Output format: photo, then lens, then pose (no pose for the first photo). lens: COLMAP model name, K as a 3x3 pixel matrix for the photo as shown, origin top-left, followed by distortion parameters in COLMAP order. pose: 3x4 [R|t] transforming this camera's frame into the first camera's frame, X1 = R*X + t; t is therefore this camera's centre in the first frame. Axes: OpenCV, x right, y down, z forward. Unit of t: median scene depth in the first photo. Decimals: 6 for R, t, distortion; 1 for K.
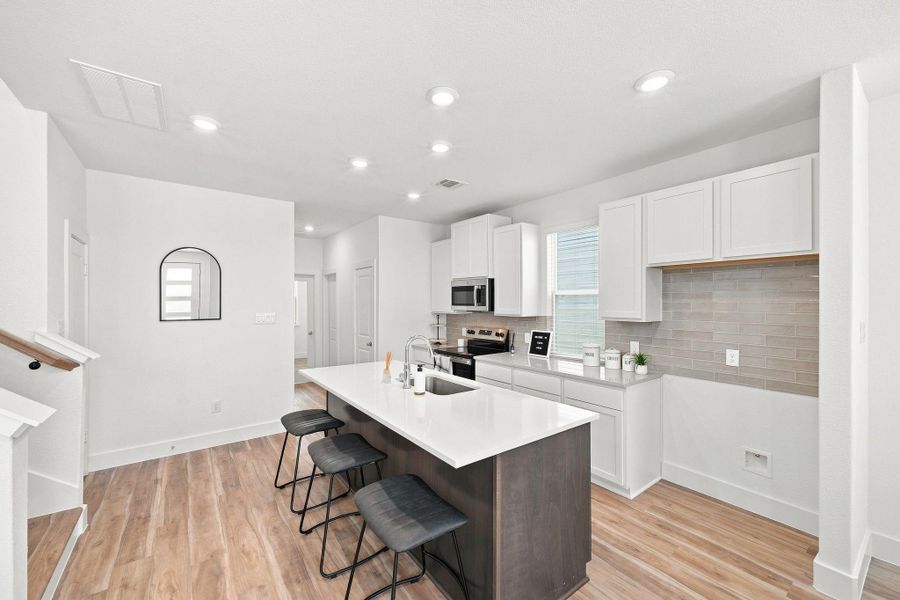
lens RADIAL K [[357.8, 0, 450.0], [0, 357.8, 300.0], [0, 0, 1]] dist [0.001307, 0.000149]
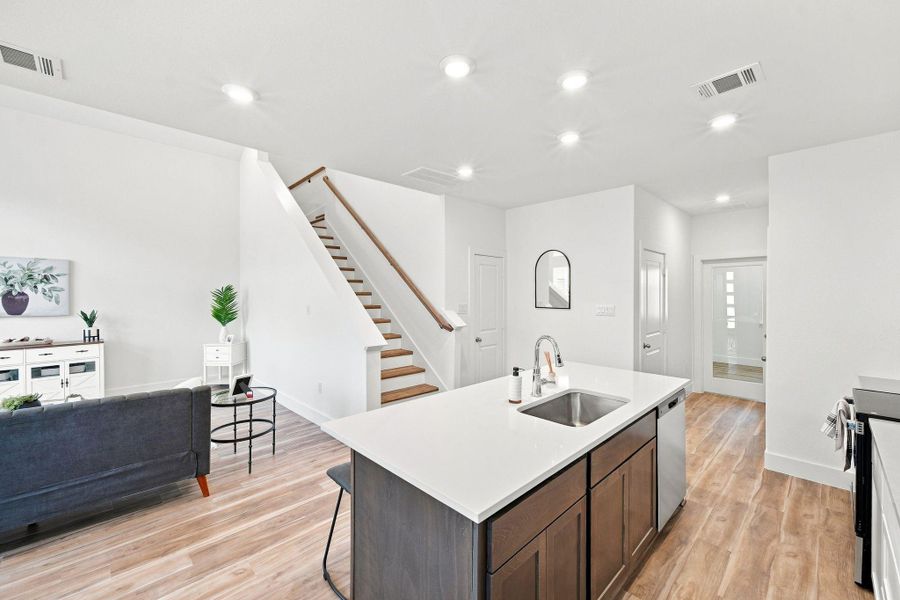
lens RADIAL K [[368.7, 0, 450.2], [0, 368.7, 296.4], [0, 0, 1]] dist [0.008316, -0.000107]
pose [[0.132012, 0.010887, -0.991188, 0.590453], [0.006804, 0.999906, 0.011889, -0.003688], [0.991225, -0.008314, 0.131925, 0.557653]]
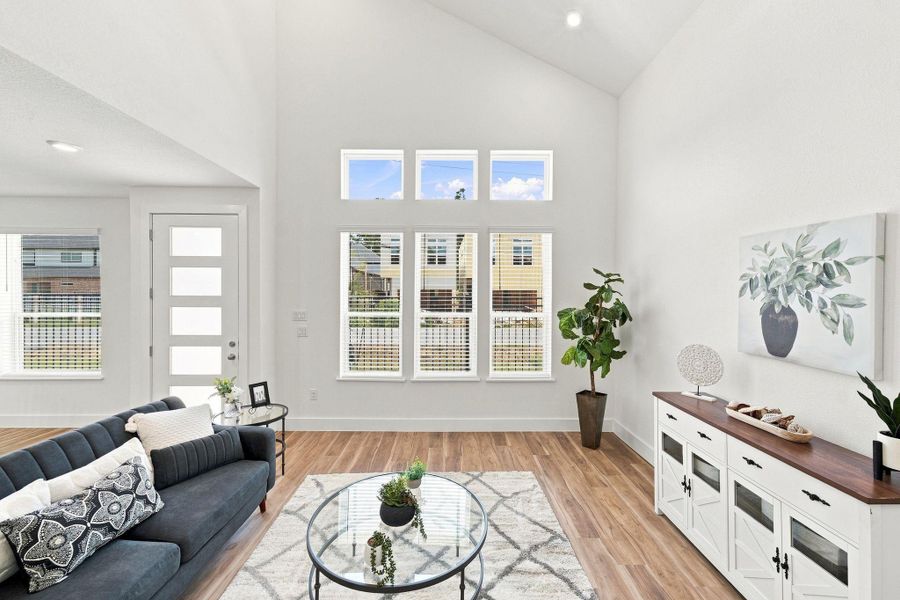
lens RADIAL K [[361.3, 0, 452.6], [0, 361.3, 295.1], [0, 0, 1]] dist [0.002255, 0.000605]
pose [[-0.805974, -0.007999, 0.591897, -1.038383], [-0.006246, 0.999968, 0.005008, -0.035492], [-0.591918, 0.000340, -0.805998, -0.087892]]
